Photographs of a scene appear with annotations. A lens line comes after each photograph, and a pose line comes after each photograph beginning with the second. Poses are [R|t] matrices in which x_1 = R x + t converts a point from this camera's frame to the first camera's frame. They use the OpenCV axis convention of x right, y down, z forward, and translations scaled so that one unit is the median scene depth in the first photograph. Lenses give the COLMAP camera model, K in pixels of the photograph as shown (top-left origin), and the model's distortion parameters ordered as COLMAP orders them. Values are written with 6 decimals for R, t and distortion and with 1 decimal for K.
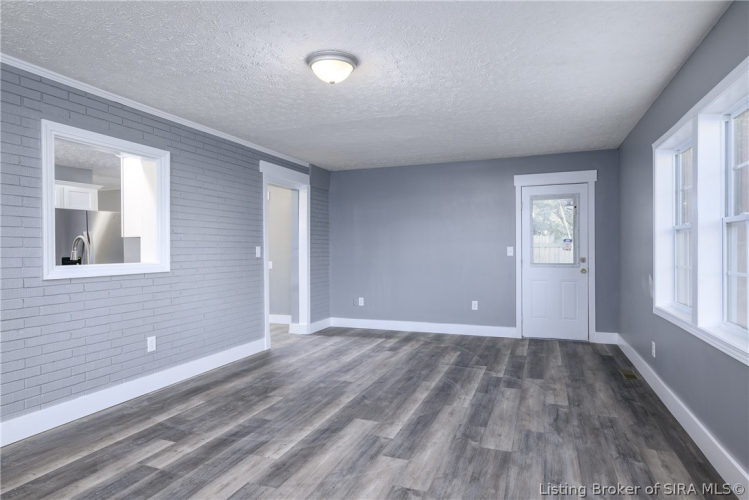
lens RADIAL K [[440.1, 0, 373.8], [0, 440.1, 249.9], [0, 0, 1]] dist [-0.000535, -0.000004]
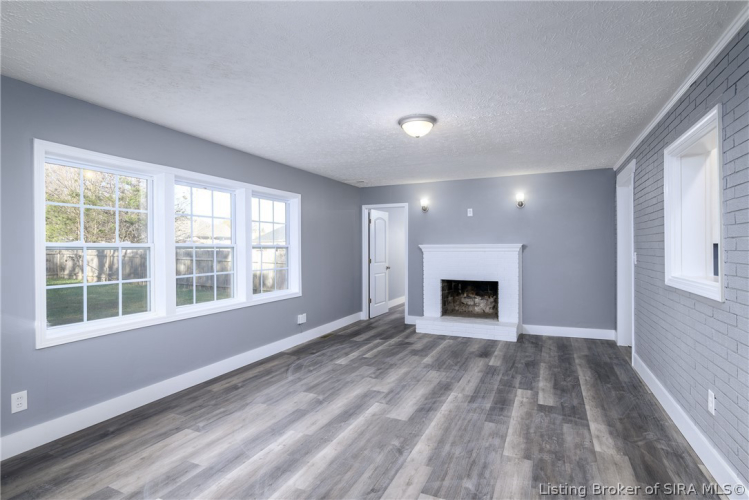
lens RADIAL K [[422.2, 0, 375.0], [0, 422.2, 249.3], [0, 0, 1]] dist [0.003505, -0.000407]
pose [[-0.998362, 0.013066, 0.055709, -0.029163], [0.013385, 0.999896, 0.005355, -0.042625], [-0.055633, 0.006092, -0.998433, 2.118623]]
